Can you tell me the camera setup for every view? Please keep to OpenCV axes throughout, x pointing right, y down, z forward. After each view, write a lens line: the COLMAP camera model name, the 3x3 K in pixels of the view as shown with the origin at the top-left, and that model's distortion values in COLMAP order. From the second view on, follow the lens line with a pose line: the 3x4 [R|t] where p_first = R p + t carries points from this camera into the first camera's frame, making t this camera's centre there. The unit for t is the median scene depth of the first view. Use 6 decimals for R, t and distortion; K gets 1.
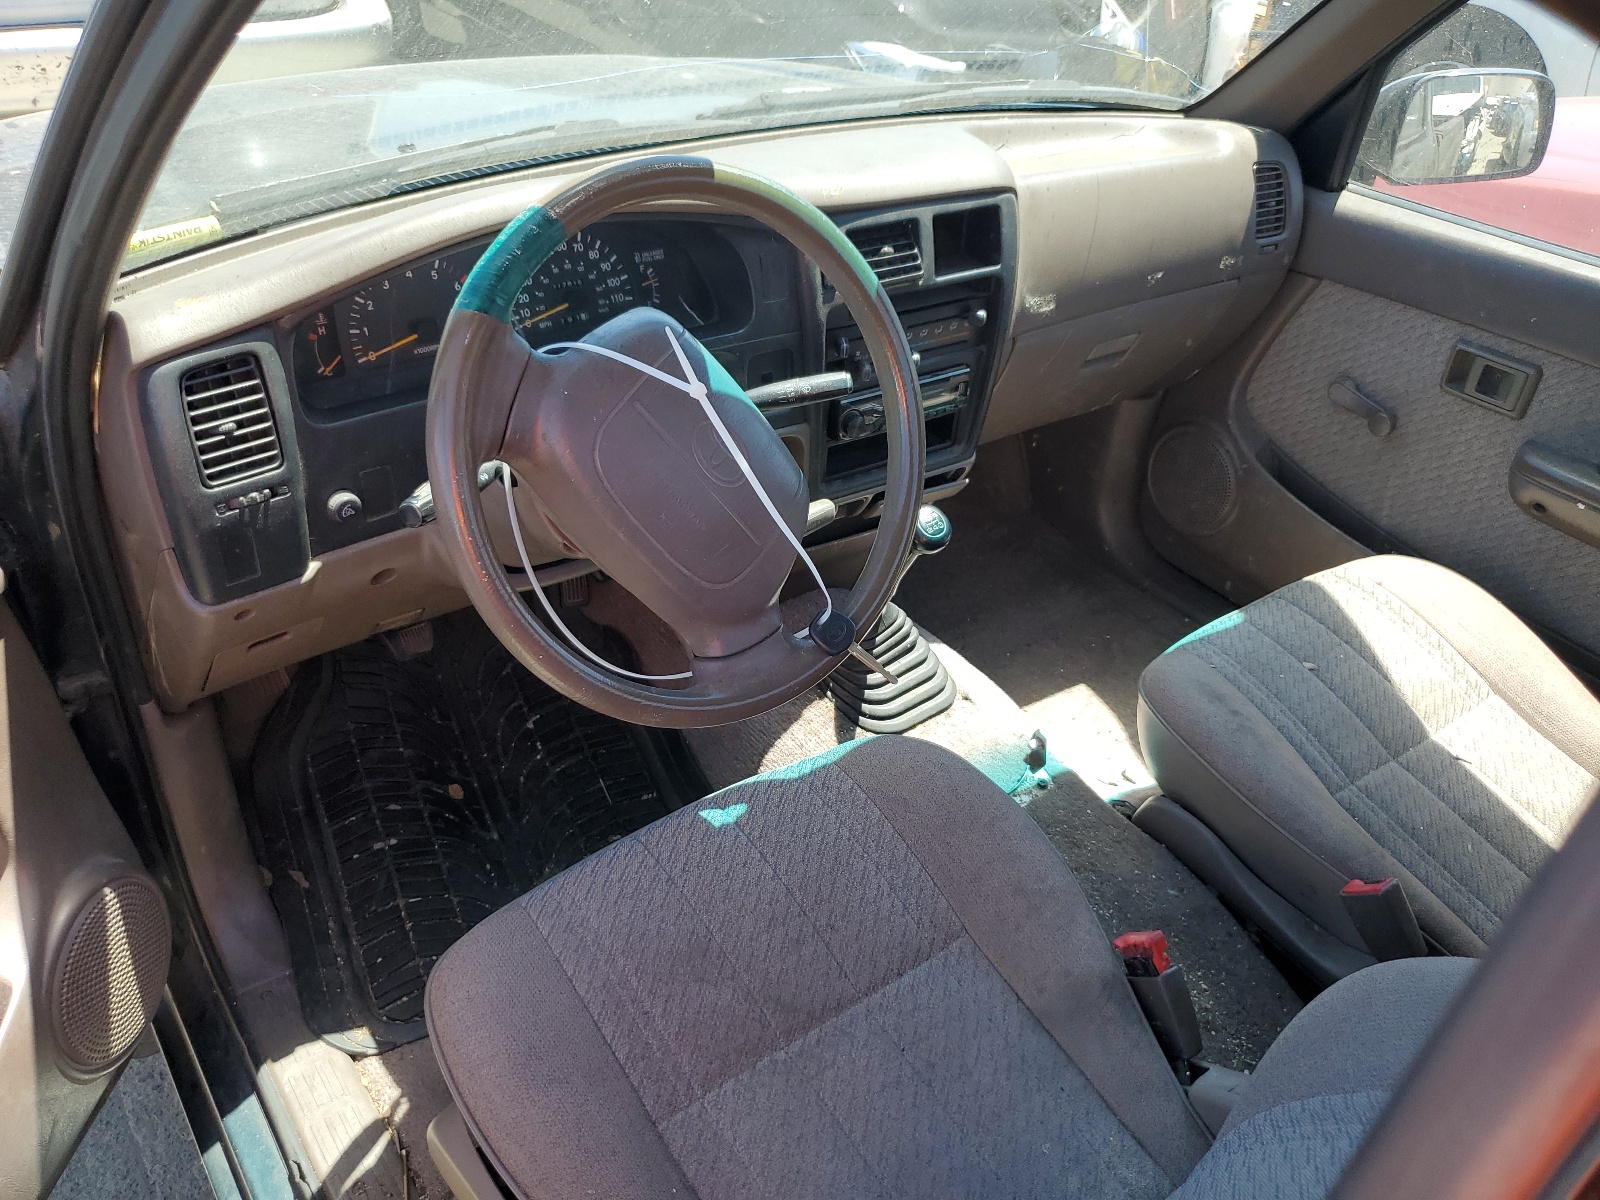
lens RADIAL K [[1290.8, 0, 806.2], [0, 1290.8, 589.4], [0, 0, 1]] dist [0.021061, -0.025462]
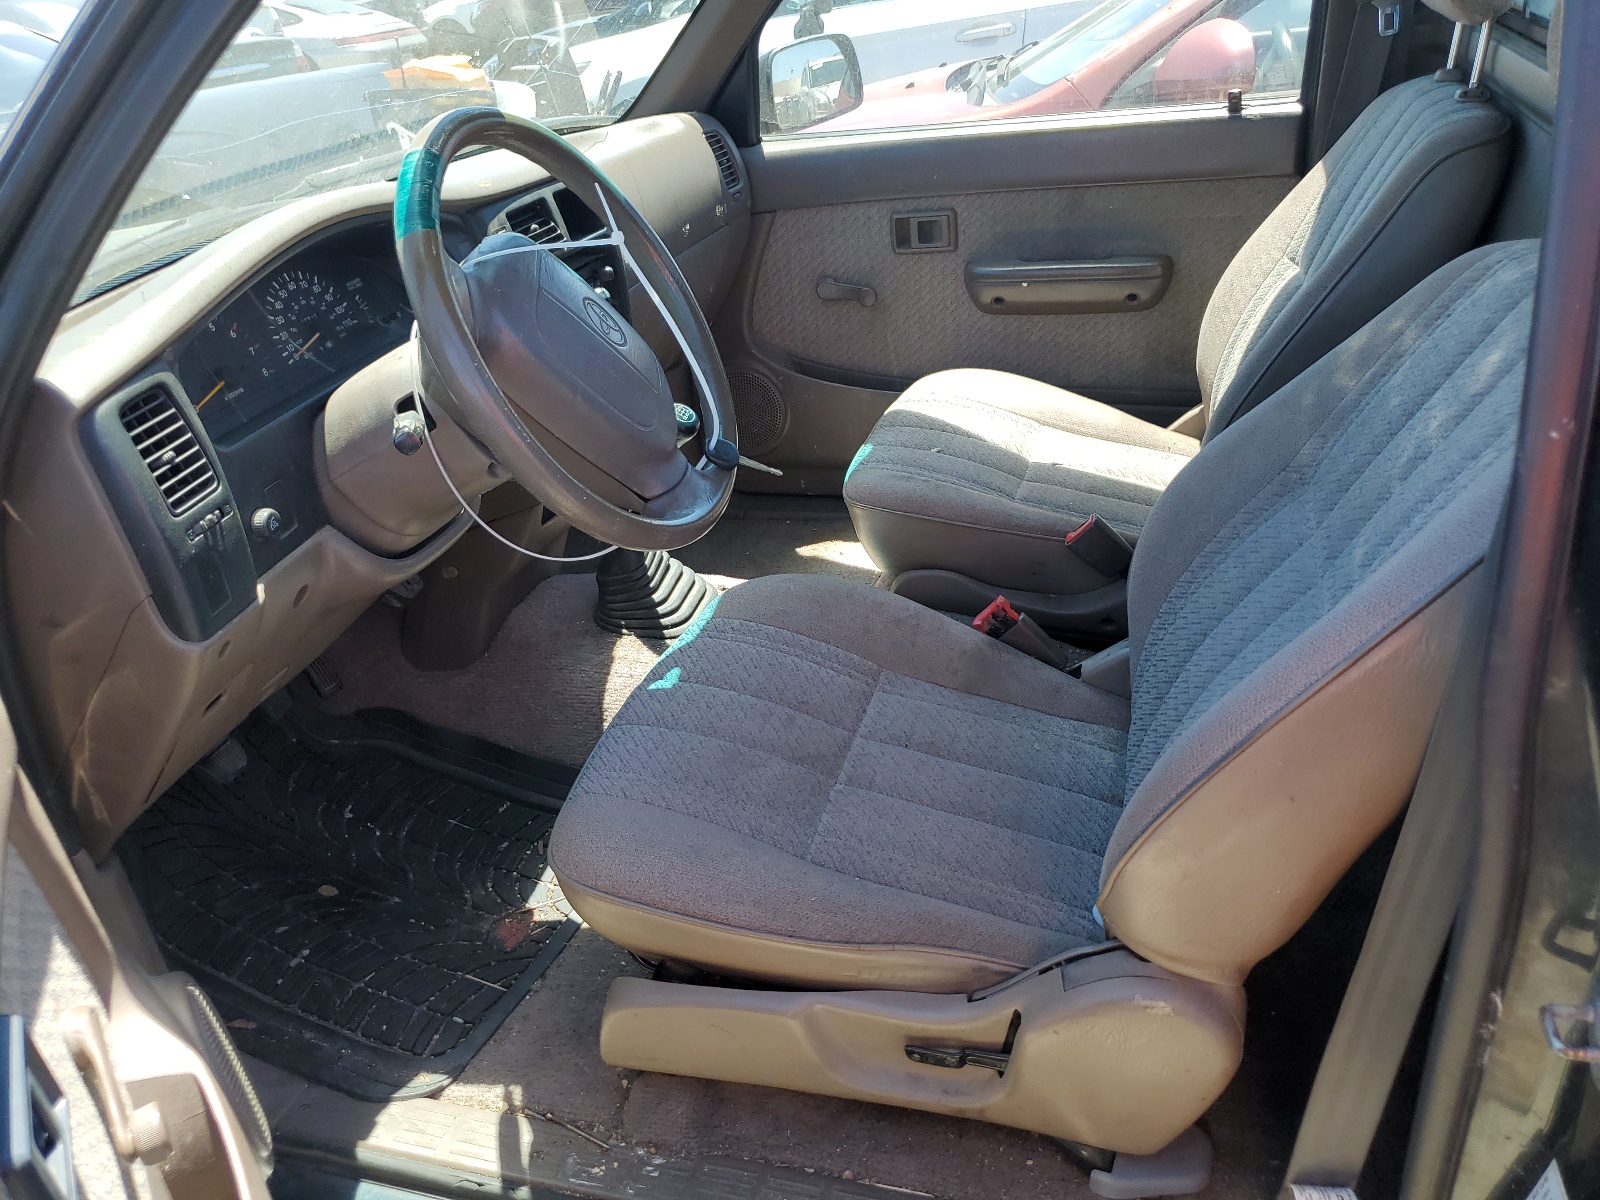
lens RADIAL K [[1290.8, 0, 797.5], [0, 1290.8, 606.8], [0, 0, 1]] dist [0.021061, -0.025462]
pose [[0.791975, -0.406828, 0.455265, -0.445068], [0.460737, 0.887497, -0.008422, 0.172837], [-0.400620, 0.216428, 0.890316, -0.073237]]
